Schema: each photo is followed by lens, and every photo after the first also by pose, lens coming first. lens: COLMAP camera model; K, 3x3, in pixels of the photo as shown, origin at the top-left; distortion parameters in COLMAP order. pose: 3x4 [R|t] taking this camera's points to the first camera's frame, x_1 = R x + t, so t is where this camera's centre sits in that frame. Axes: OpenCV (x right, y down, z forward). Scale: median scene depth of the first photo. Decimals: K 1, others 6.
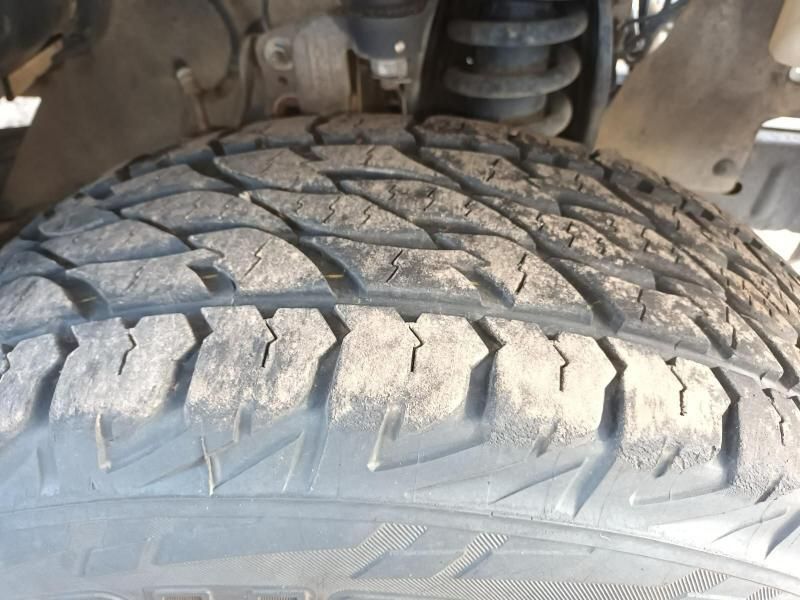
lens RADIAL K [[592.4, 0, 400.0], [0, 592.4, 300.0], [0, 0, 1]] dist [0.049268, -0.088418]
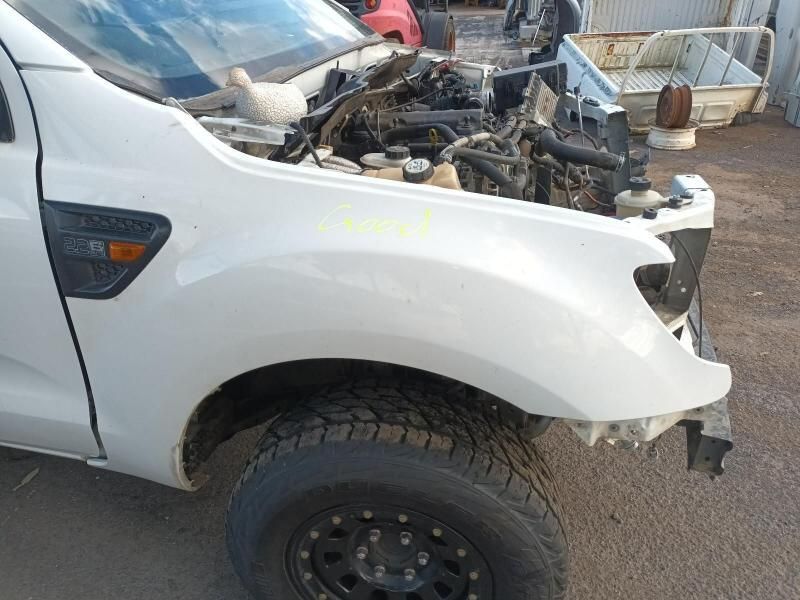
lens RADIAL K [[592.4, 0, 400.0], [0, 592.4, 300.0], [0, 0, 1]] dist [0.049268, -0.088418]
pose [[0.994189, 0.017726, -0.106182, 0.640865], [-0.047171, 0.958350, -0.281675, 0.451100], [0.096767, 0.285047, 0.953617, -4.436723]]
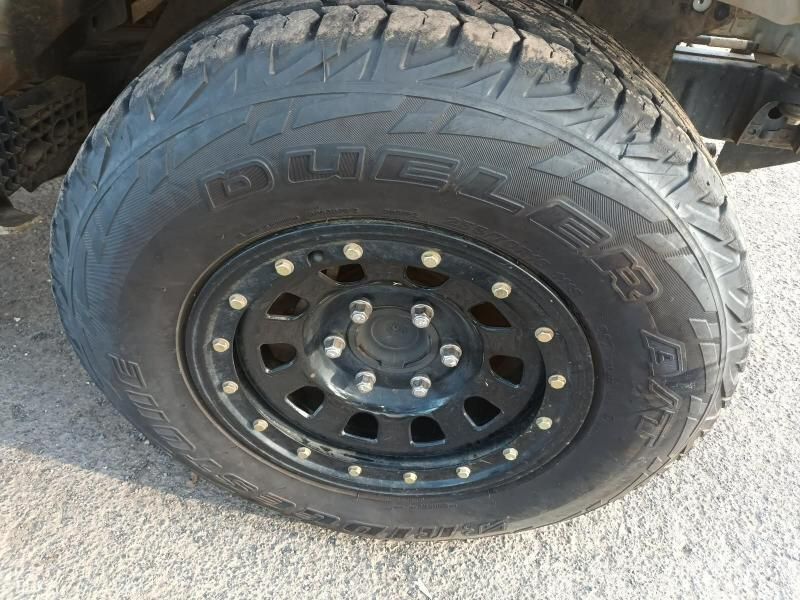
lens RADIAL K [[592.4, 0, 400.0], [0, 592.4, 300.0], [0, 0, 1]] dist [0.049268, -0.088418]
pose [[0.998293, 0.056130, -0.016142, 0.027231], [-0.057063, 0.996272, -0.064692, 1.191595], [0.012450, 0.065503, 0.997775, -1.027451]]
